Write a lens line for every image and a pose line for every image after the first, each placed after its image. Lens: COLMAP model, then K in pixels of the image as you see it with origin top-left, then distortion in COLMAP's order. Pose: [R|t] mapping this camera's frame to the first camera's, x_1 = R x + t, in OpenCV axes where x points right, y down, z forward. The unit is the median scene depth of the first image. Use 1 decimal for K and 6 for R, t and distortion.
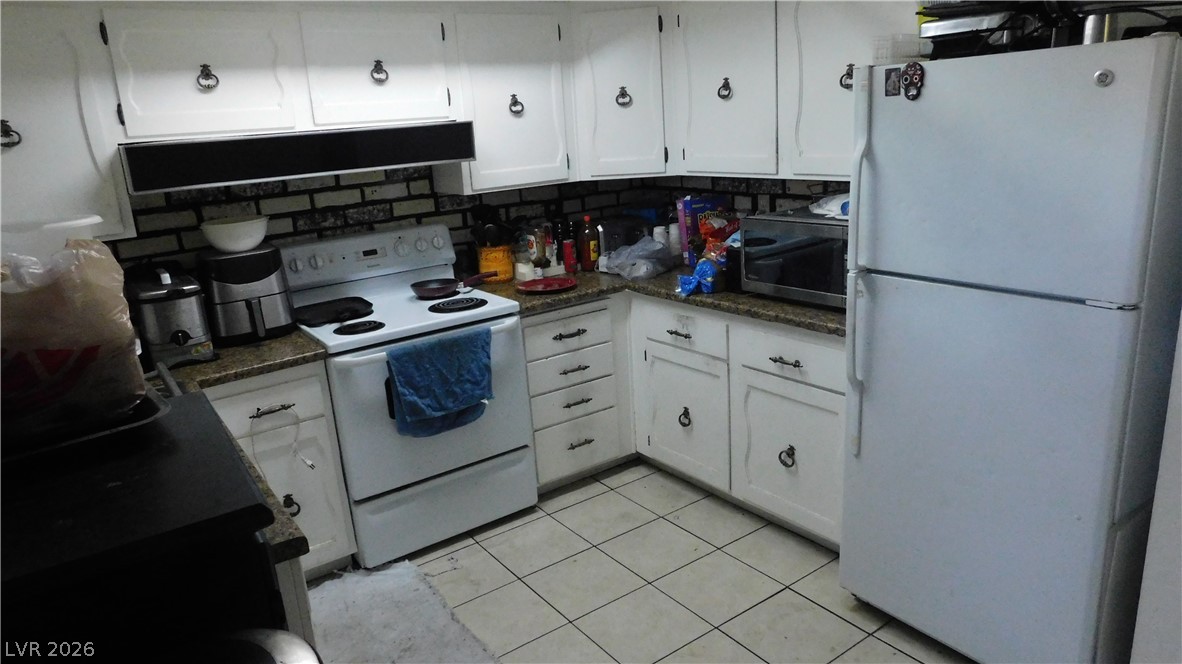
lens RADIAL K [[779.1, 0, 591.0], [0, 779.1, 332.0], [0, 0, 1]] dist [-0.074194, 0.060889]
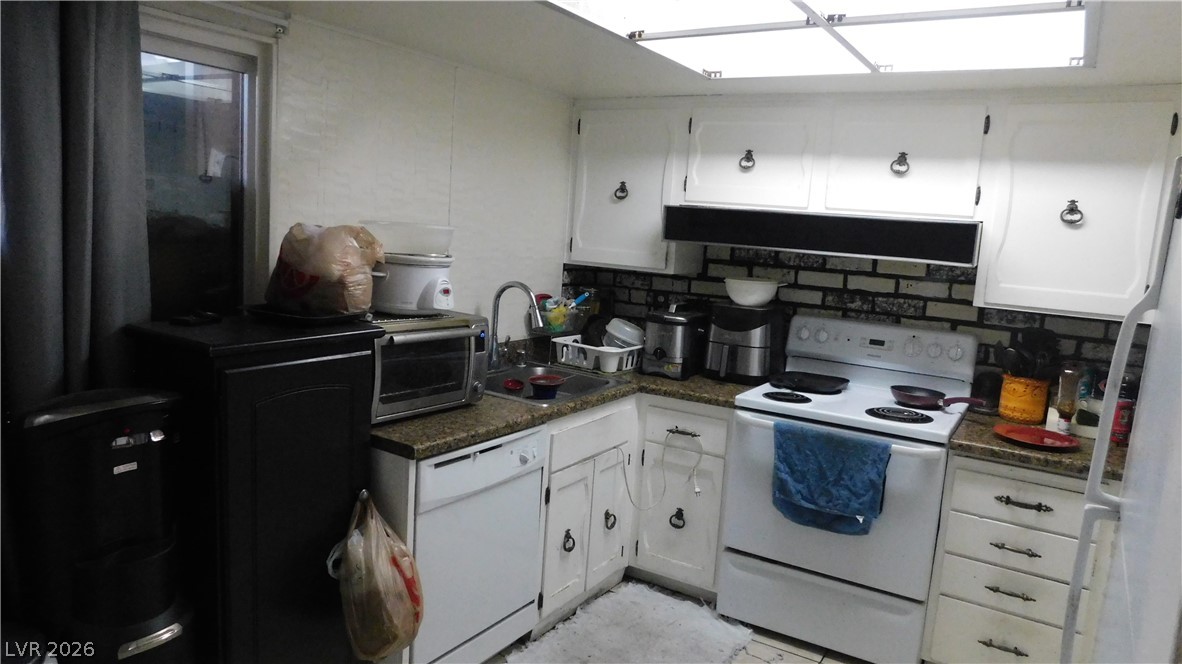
lens RADIAL K [[779.1, 0, 591.0], [0, 779.1, 332.0], [0, 0, 1]] dist [-0.074194, 0.060889]
pose [[0.374088, 0.220277, -0.900853, 0.472282], [-0.331244, 0.939043, 0.092064, -0.087130], [0.866219, 0.263962, 0.424250, 0.271534]]
